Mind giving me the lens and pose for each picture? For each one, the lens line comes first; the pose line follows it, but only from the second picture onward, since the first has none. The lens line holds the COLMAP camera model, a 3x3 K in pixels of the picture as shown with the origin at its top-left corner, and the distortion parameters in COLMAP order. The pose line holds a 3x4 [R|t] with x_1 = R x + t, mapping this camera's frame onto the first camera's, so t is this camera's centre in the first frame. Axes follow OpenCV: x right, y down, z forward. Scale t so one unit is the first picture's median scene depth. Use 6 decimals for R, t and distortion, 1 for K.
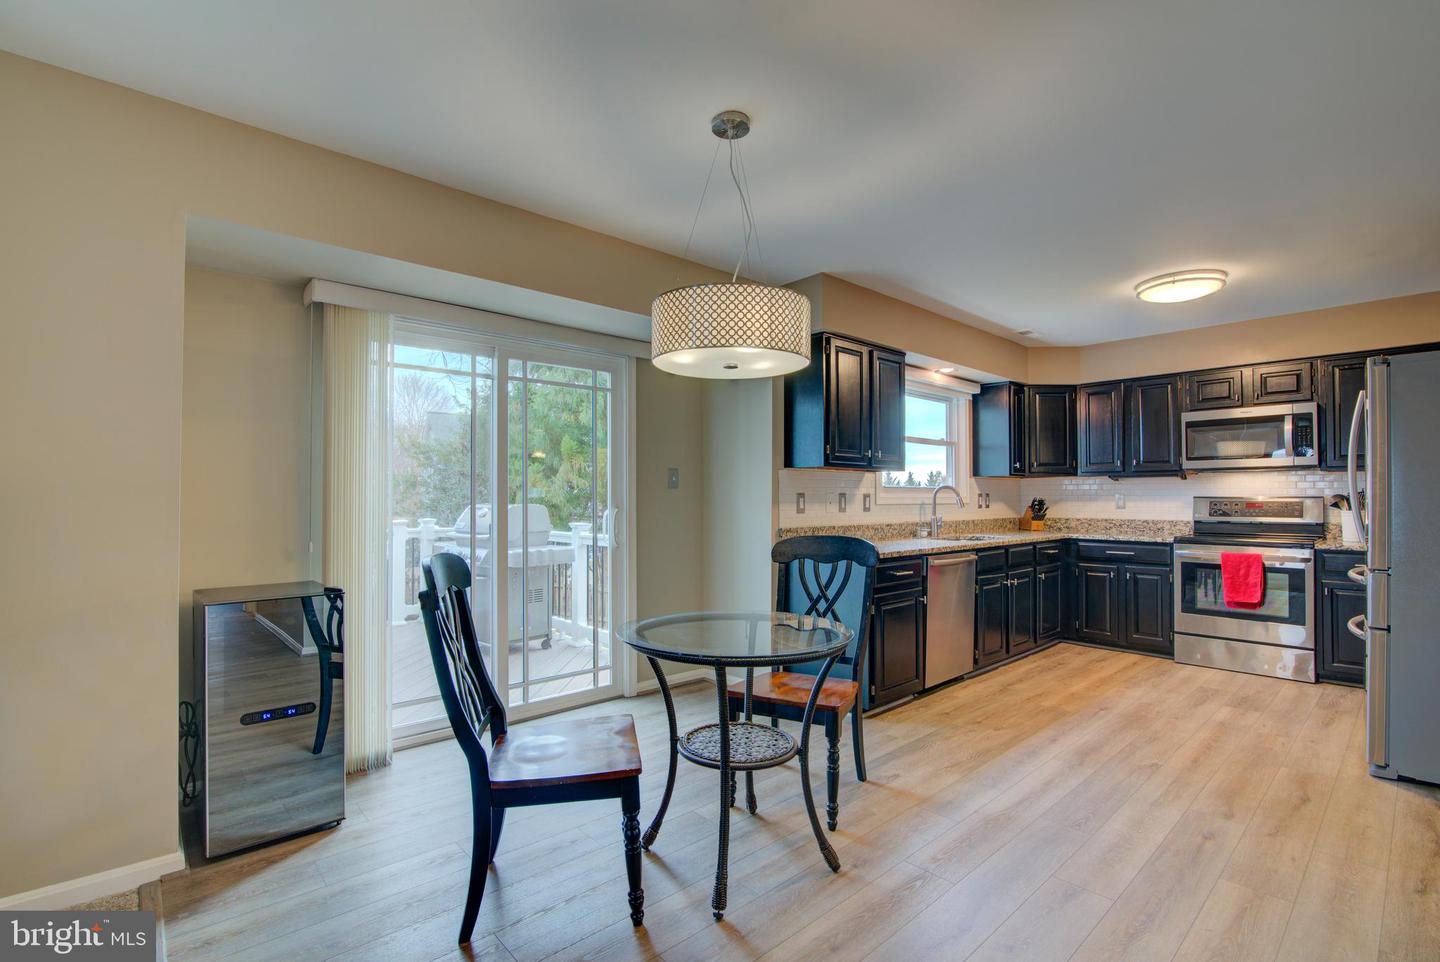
lens RADIAL K [[657.2, 0, 718.1], [0, 657.2, 487.4], [0, 0, 1]] dist [-0.018506, 0.001663]
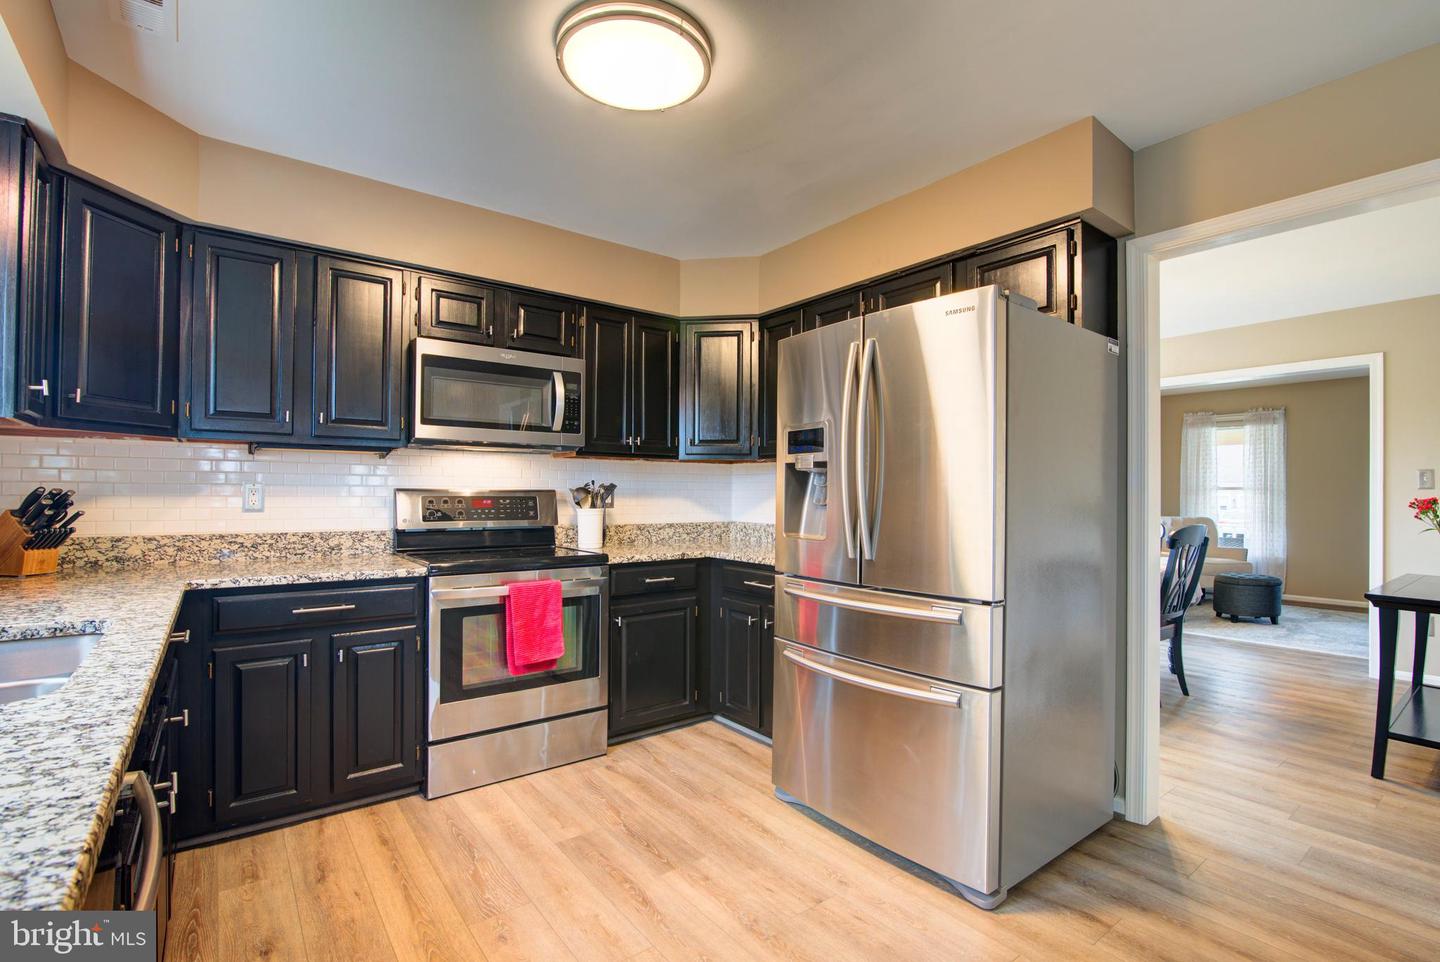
lens RADIAL K [[657.2, 0, 698.1], [0, 657.2, 486.5], [0, 0, 1]] dist [-0.018506, 0.001663]
pose [[0.086739, 0.009434, 0.996186, 0.182131], [-0.022745, 0.999713, -0.007487, 0.011394], [-0.995971, -0.022009, 0.086929, 0.717475]]
